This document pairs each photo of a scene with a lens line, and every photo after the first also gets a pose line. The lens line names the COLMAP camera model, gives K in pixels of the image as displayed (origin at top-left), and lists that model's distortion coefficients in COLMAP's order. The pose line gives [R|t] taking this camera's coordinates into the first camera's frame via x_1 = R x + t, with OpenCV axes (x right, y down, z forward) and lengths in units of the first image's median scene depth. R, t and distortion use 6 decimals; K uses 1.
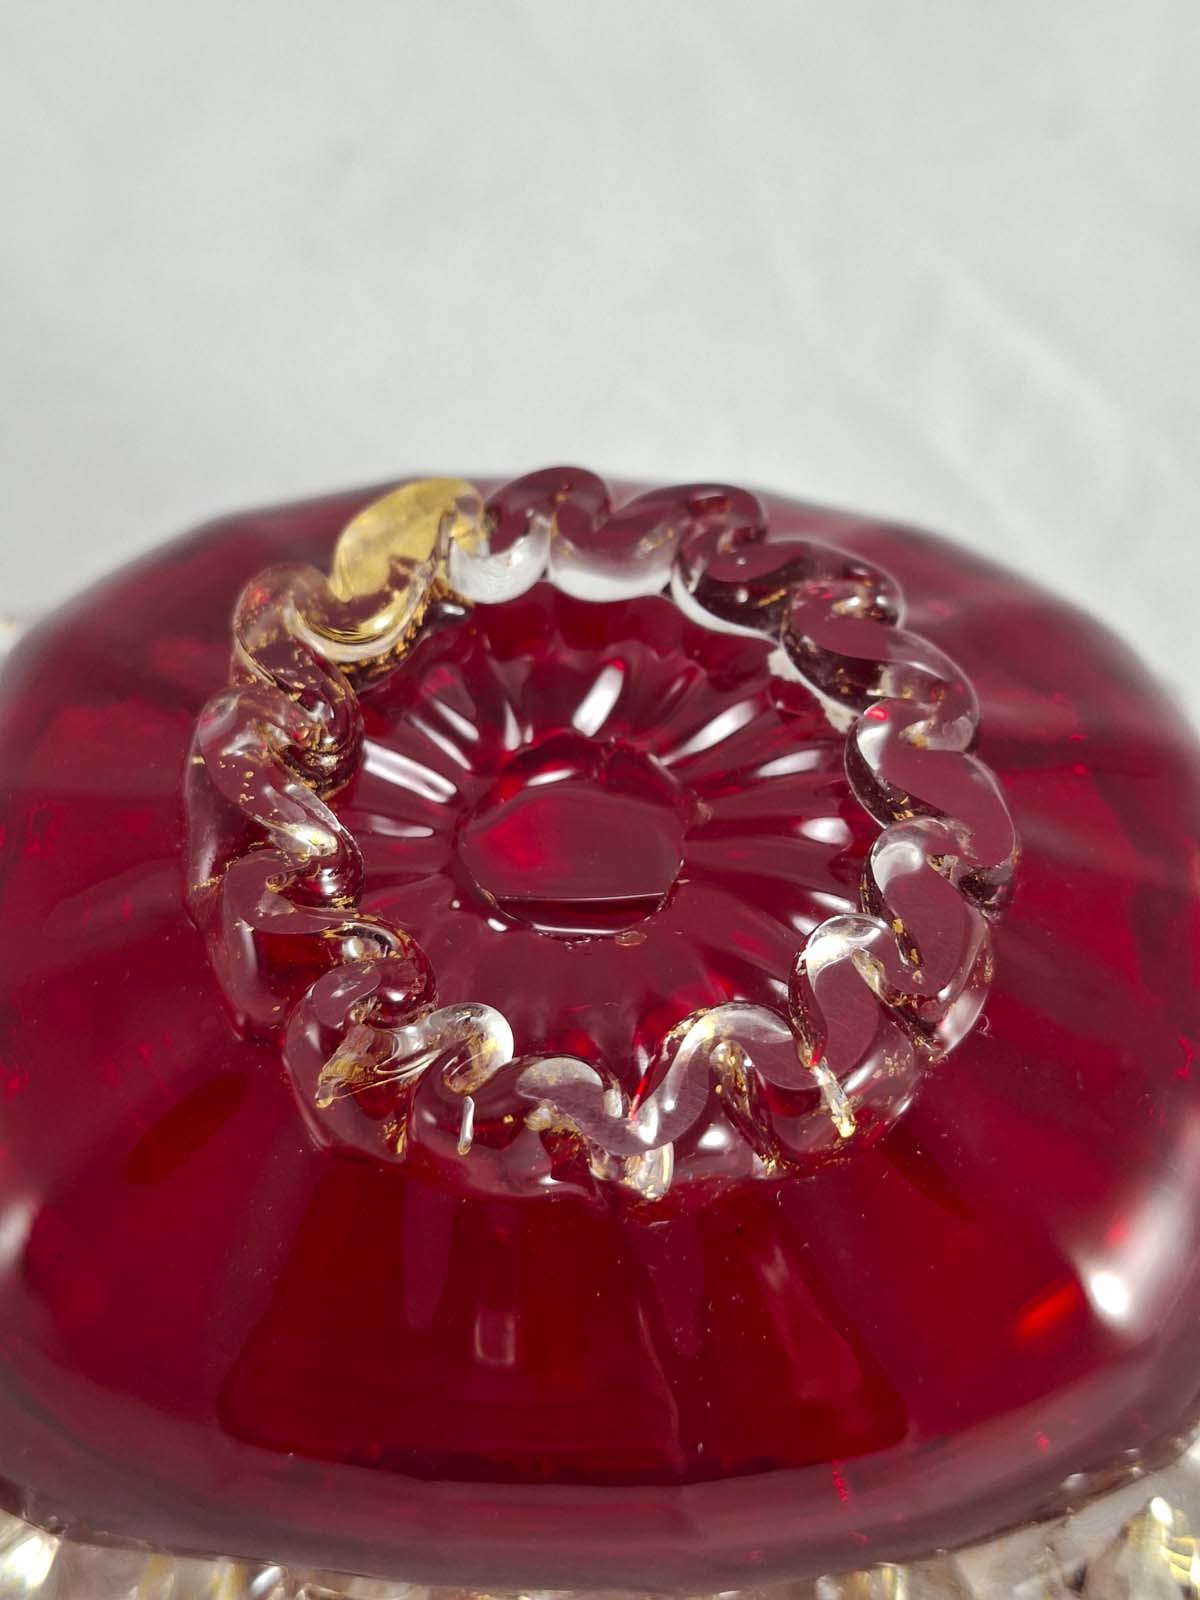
lens RADIAL K [[2147.2, 0, 600.0], [0, 2147.2, 800.0], [0, 0, 1]] dist [0.186086, 0.009378]
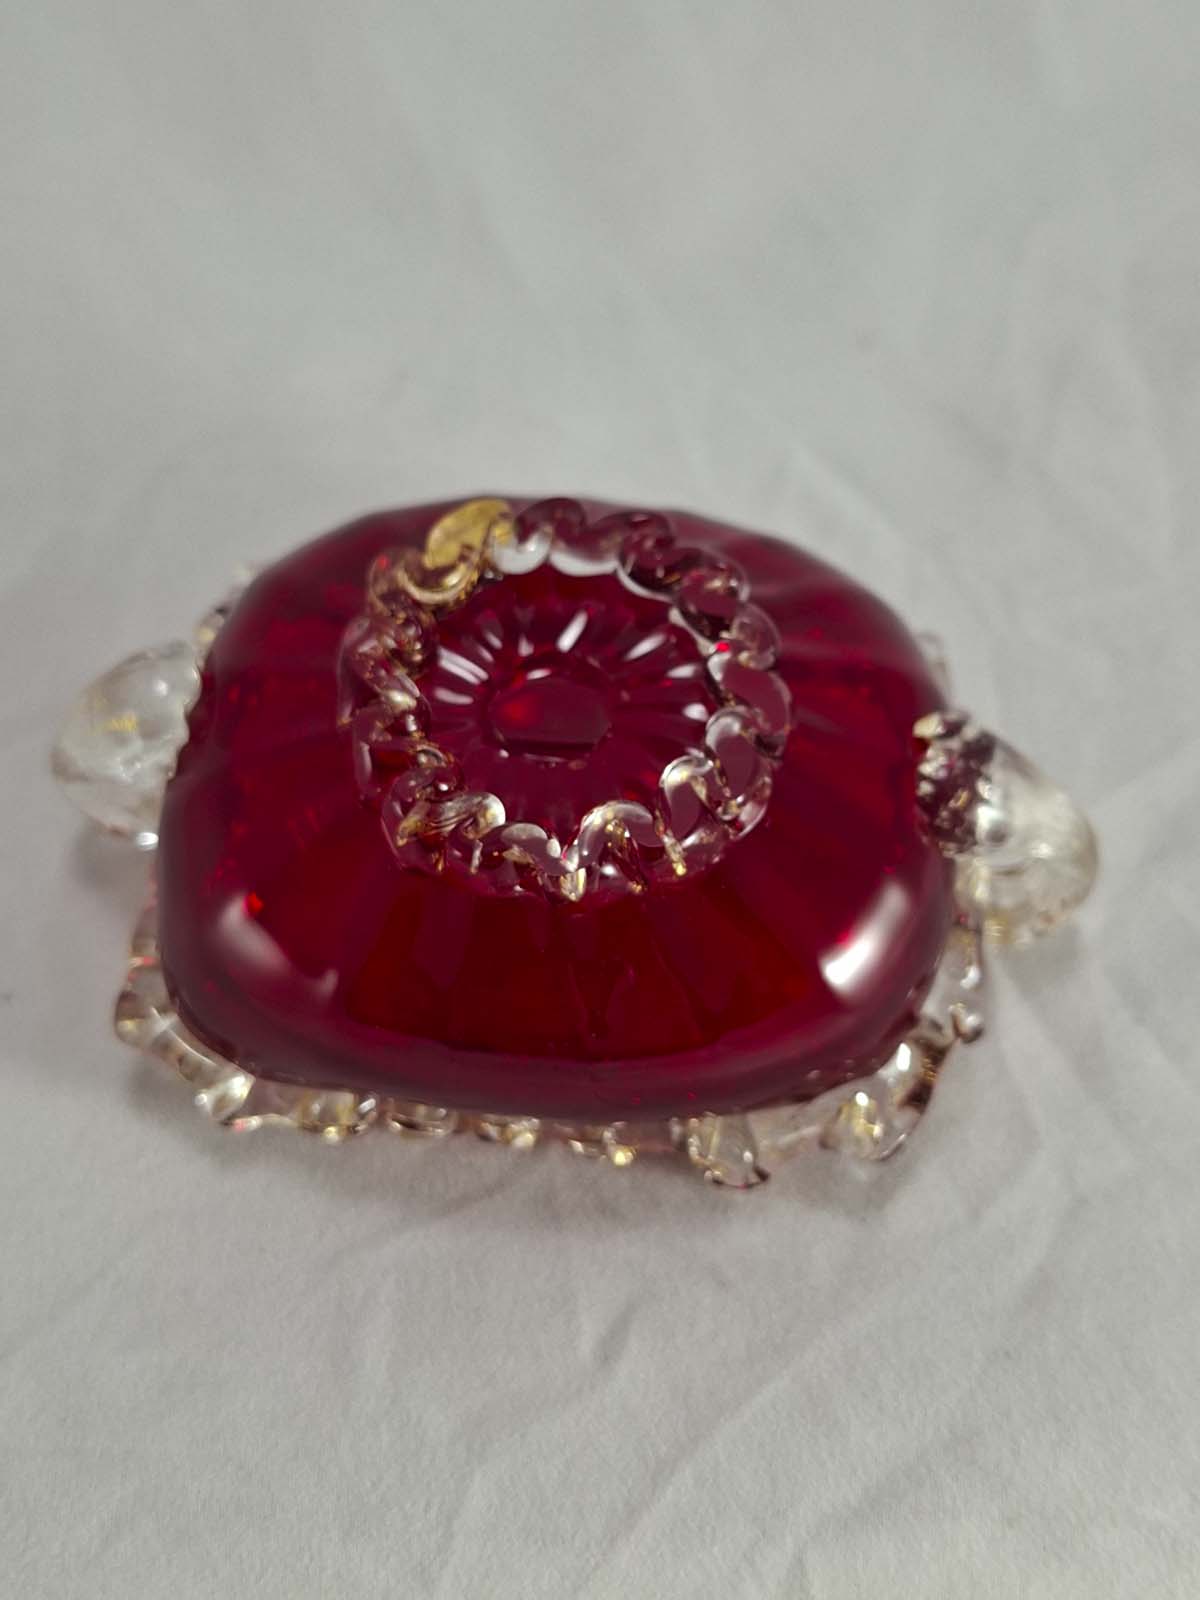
lens RADIAL K [[1639.2, 0, 591.0], [0, 1639.2, 773.3], [0, 0, 1]] dist [0.167705, -0.255837]
pose [[0.996596, 0.054248, -0.062079, 0.111201], [-0.051594, 0.997716, 0.043593, 0.010901], [0.064302, -0.040242, 0.997119, -0.369048]]
